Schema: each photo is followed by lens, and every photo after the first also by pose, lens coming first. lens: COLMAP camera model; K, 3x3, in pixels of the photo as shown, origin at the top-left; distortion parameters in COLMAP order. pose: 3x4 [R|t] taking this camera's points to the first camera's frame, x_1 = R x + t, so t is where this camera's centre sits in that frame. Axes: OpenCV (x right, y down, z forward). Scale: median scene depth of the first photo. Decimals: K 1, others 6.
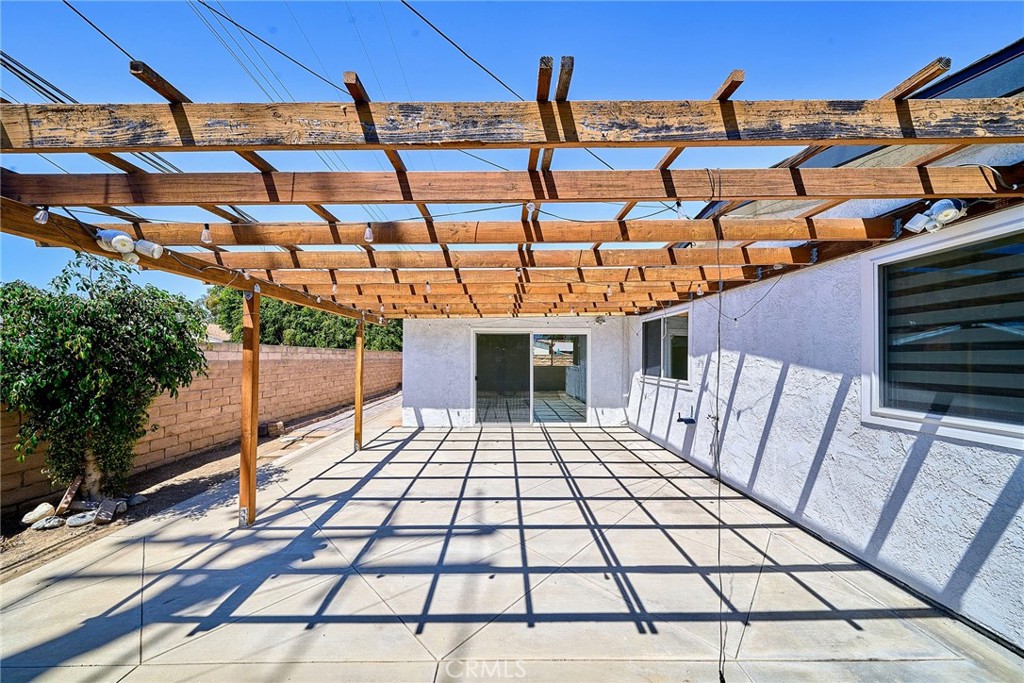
lens RADIAL K [[360.5, 0, 513.1], [0, 360.5, 355.8], [0, 0, 1]] dist [-0.000835, -0.000265]
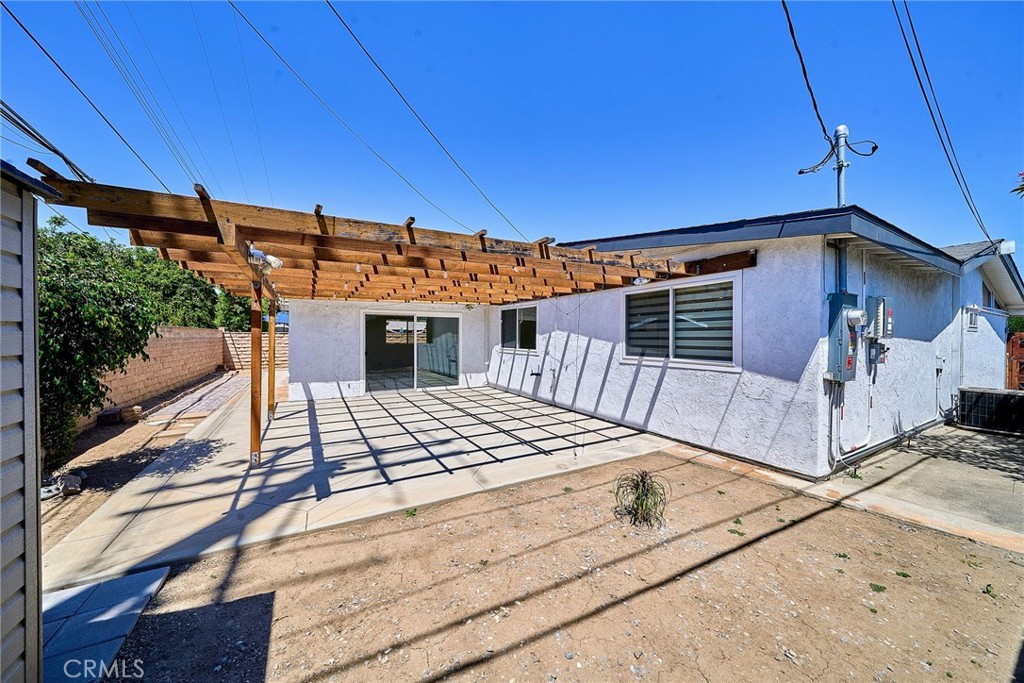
lens RADIAL K [[355.4, 0, 506.0], [0, 355.4, 343.9], [0, 0, 1]] dist [-0.000265, -0.000207]
pose [[0.890851, -0.011095, 0.454159, -0.560017], [-0.000637, 0.999670, 0.025671, 0.005604], [-0.454295, -0.023158, 0.890550, -0.545584]]
